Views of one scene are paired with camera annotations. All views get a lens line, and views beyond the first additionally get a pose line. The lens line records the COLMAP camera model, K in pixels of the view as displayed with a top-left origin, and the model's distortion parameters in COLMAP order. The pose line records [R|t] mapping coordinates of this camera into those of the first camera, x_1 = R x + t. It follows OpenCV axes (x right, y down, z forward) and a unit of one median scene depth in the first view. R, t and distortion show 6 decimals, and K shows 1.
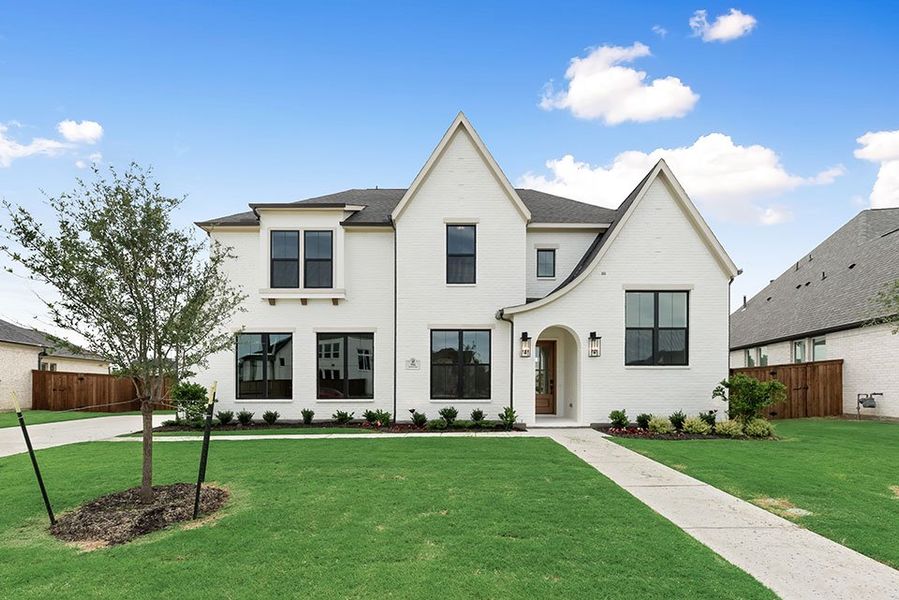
lens RADIAL K [[374.4, 0, 449.3], [0, 374.4, 325.1], [0, 0, 1]] dist [0.001565, 0.000069]
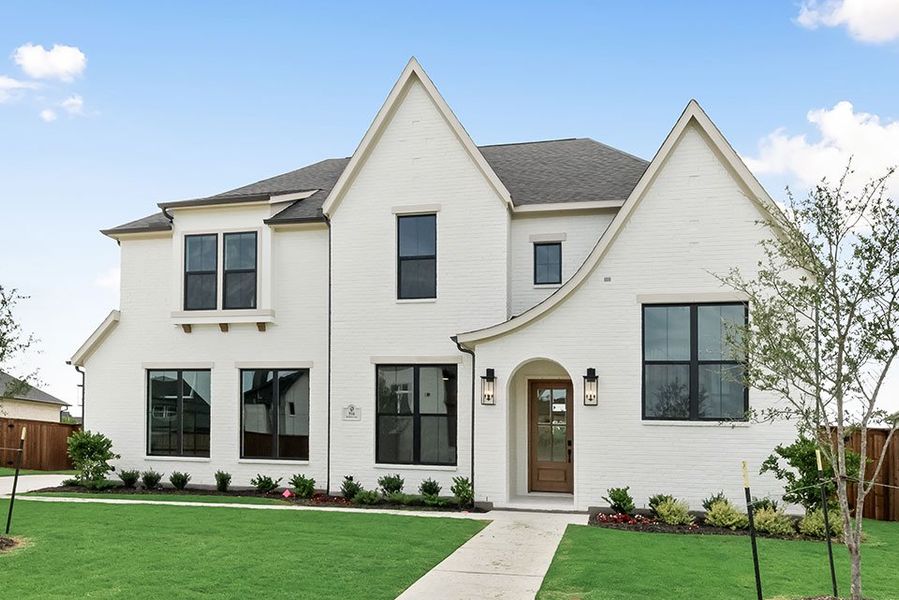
lens RADIAL K [[639.5, 0, 455.7], [0, 639.5, 329.3], [0, 0, 1]] dist [0.000211, 0.001404]
pose [[0.972329, -0.016153, -0.233056, 0.377188], [0.009635, 0.999531, -0.029079, -0.017703], [0.233416, 0.026029, 0.972028, -0.142485]]
